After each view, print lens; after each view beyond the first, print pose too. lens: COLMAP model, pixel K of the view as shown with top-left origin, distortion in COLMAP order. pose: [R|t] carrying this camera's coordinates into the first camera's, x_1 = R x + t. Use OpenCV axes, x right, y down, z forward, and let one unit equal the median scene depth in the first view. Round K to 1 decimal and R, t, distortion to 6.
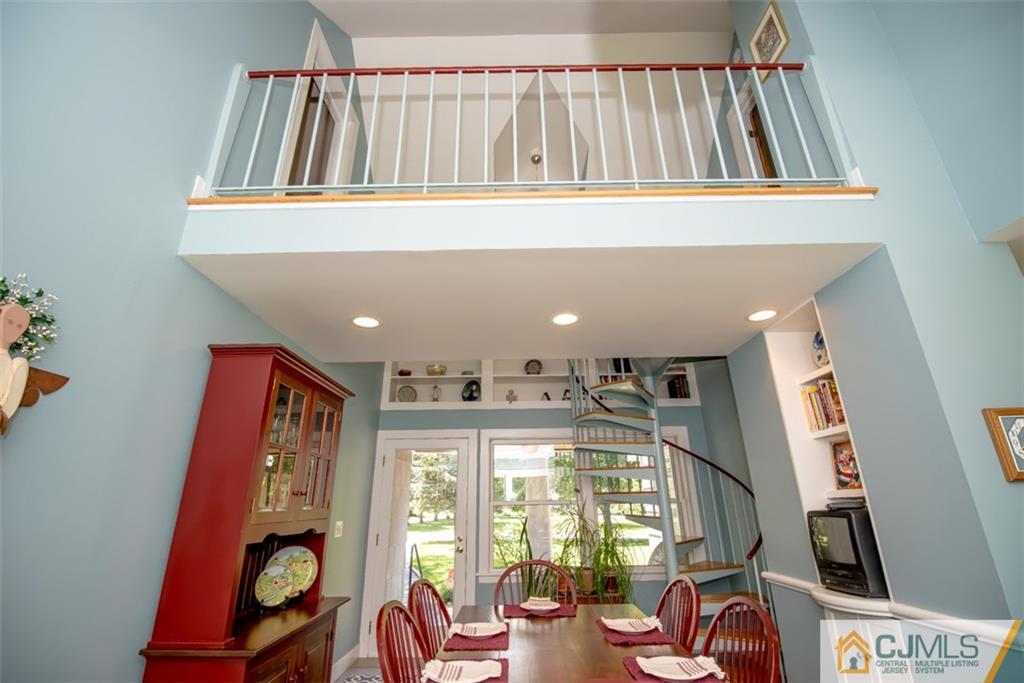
lens RADIAL K [[439.5, 0, 512.0], [0, 439.5, 341.5], [0, 0, 1]] dist [0.000556, -0.011529]
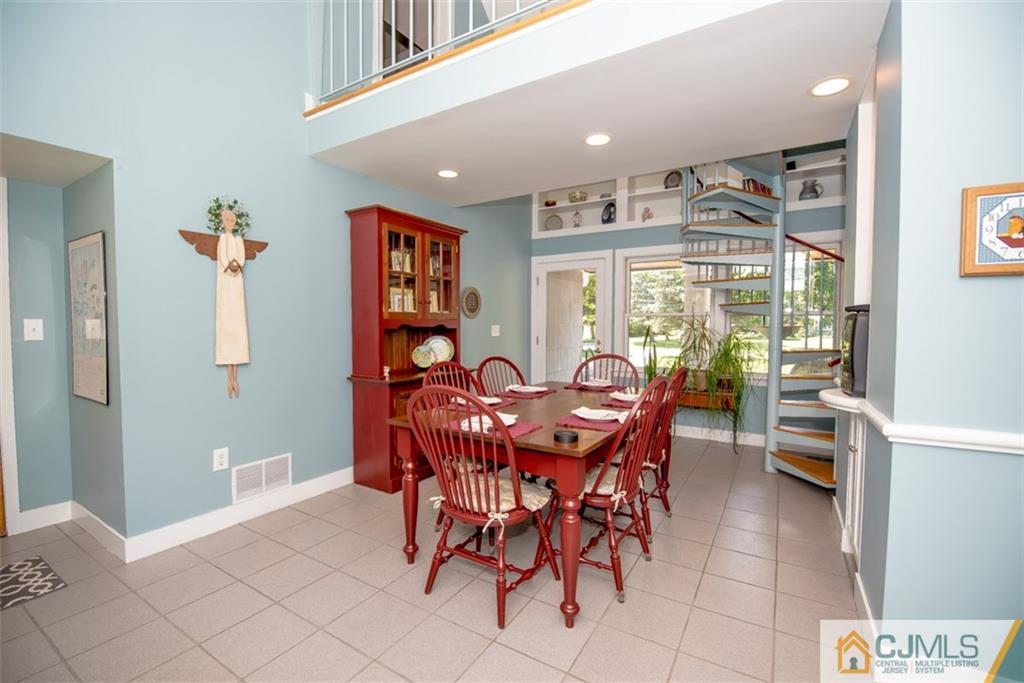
lens RADIAL K [[439.5, 0, 512.0], [0, 439.5, 341.5], [0, 0, 1]] dist [0.000556, -0.011529]
pose [[0.856660, 0.035750, -0.514641, 0.361980], [0.165379, 0.925915, 0.339606, 0.002800], [0.488655, -0.376037, 0.787282, -0.066843]]
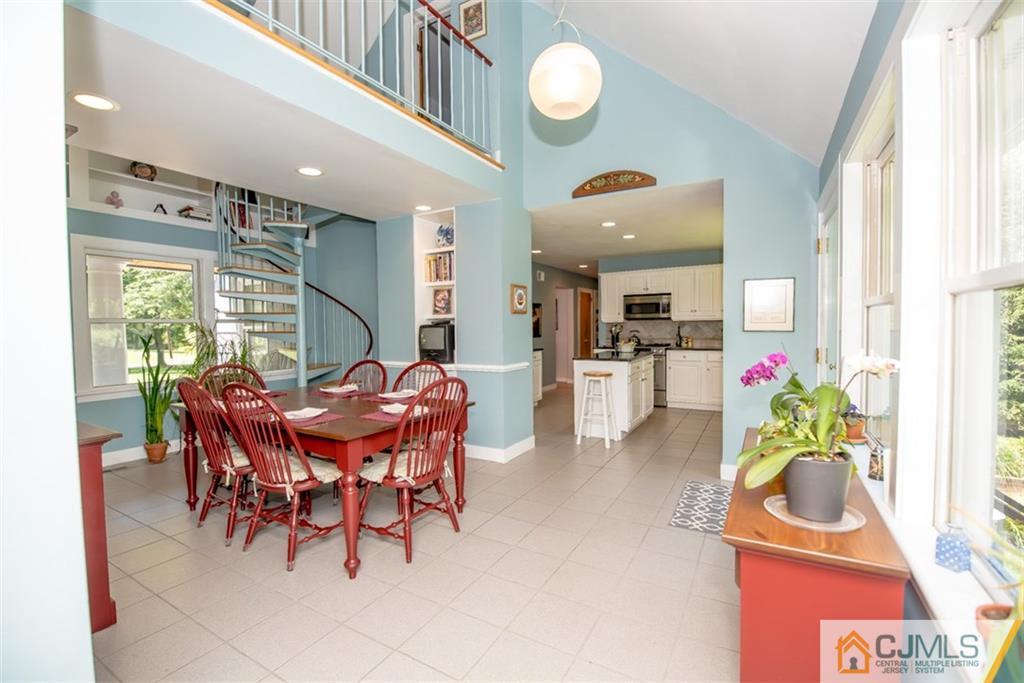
lens RADIAL K [[439.5, 0, 512.0], [0, 439.5, 341.5], [0, 0, 1]] dist [0.000556, -0.011529]
pose [[0.498260, -0.023029, 0.866722, -0.474916], [-0.296348, 0.934919, 0.195206, -0.010177], [-0.814810, -0.354114, 0.459008, -0.109218]]
